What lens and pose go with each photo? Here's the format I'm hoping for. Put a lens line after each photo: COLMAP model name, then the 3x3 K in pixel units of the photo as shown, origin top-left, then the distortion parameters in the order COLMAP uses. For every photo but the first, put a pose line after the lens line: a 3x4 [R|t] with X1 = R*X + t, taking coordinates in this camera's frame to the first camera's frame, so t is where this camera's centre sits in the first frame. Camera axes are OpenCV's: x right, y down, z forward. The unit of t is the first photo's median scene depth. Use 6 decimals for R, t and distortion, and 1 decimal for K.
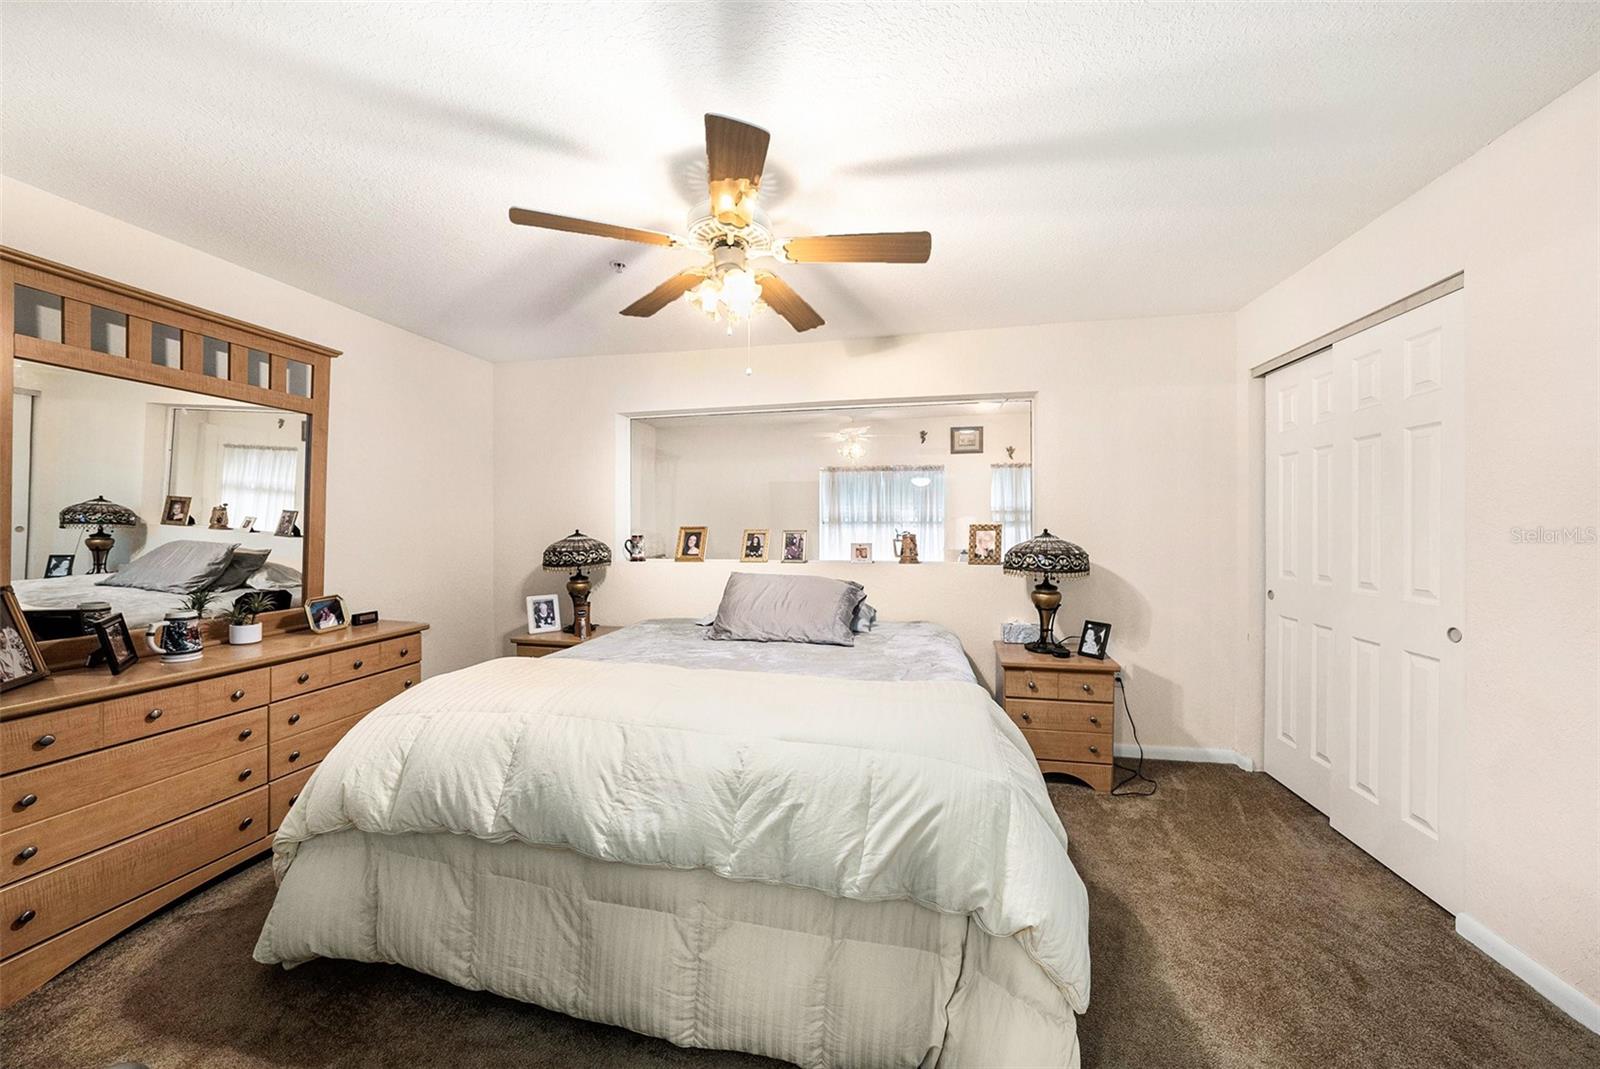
lens RADIAL K [[551.3, 0, 807.6], [0, 551.3, 532.6], [0, 0, 1]] dist [-0.016873, 0.000552]
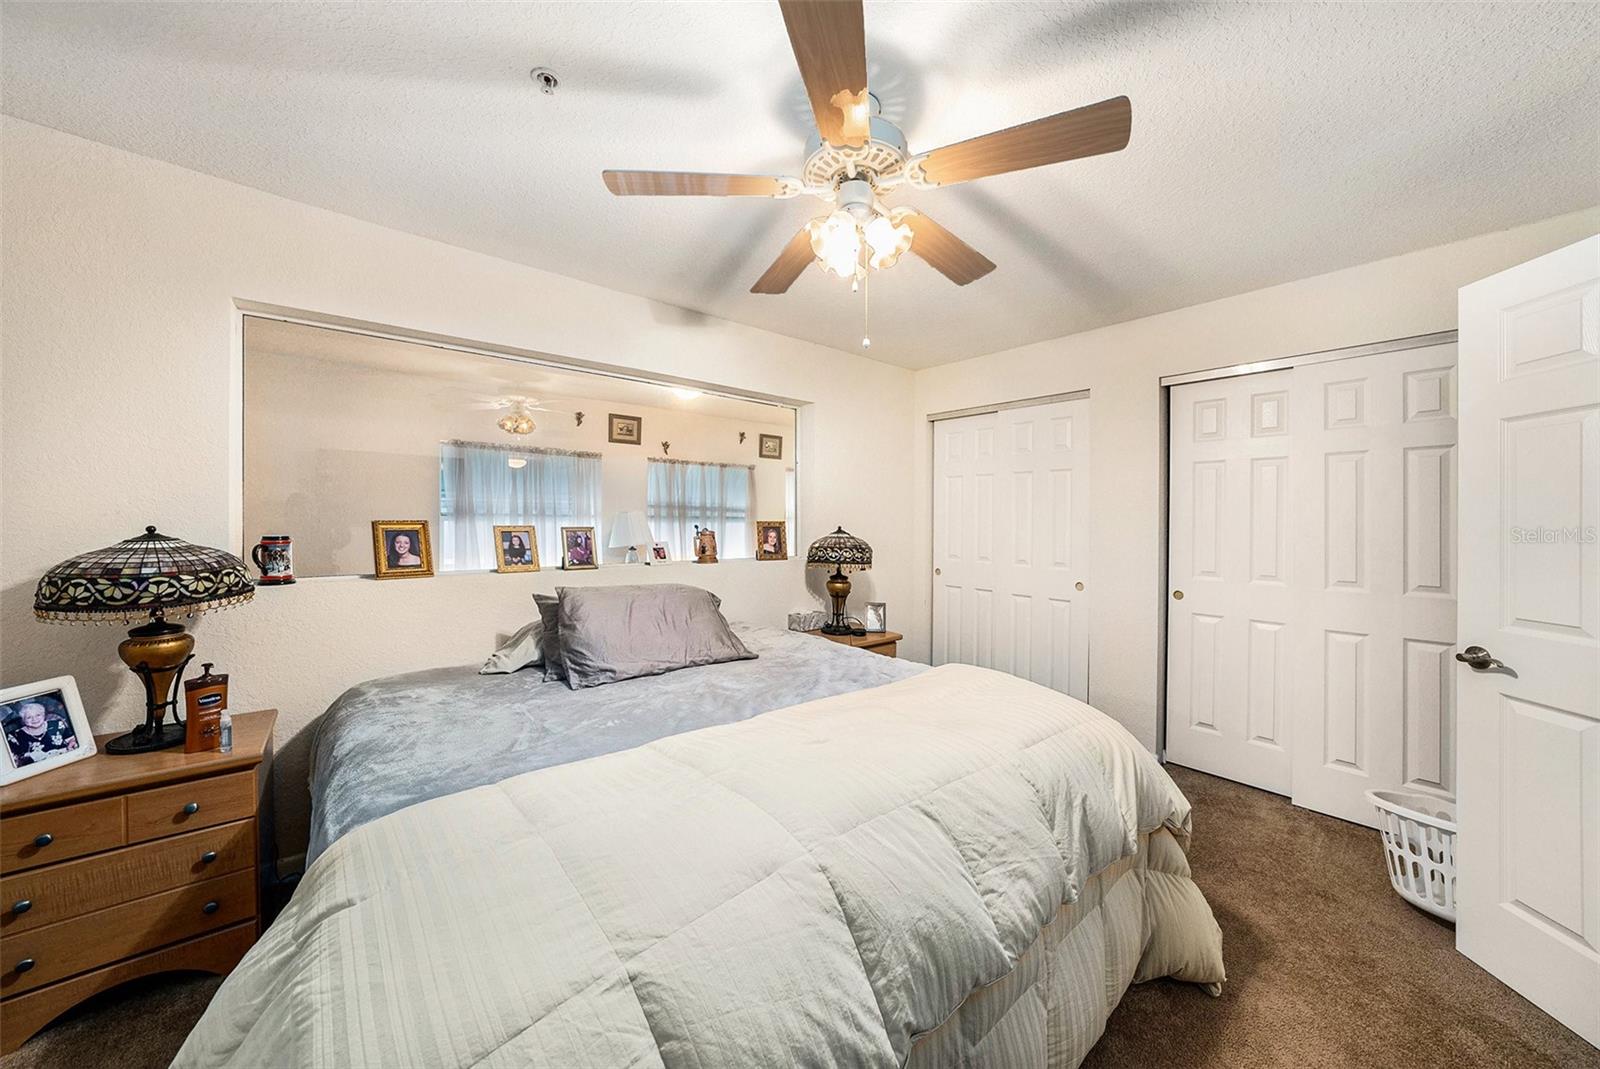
lens RADIAL K [[551.3, 0, 803.8], [0, 551.3, 529.0], [0, 0, 1]] dist [-0.016873, 0.000552]
pose [[0.617344, -0.002599, 0.786689, -0.437913], [-0.003459, 0.999976, 0.006018, -0.006865], [-0.786686, -0.006437, 0.617320, 0.294209]]
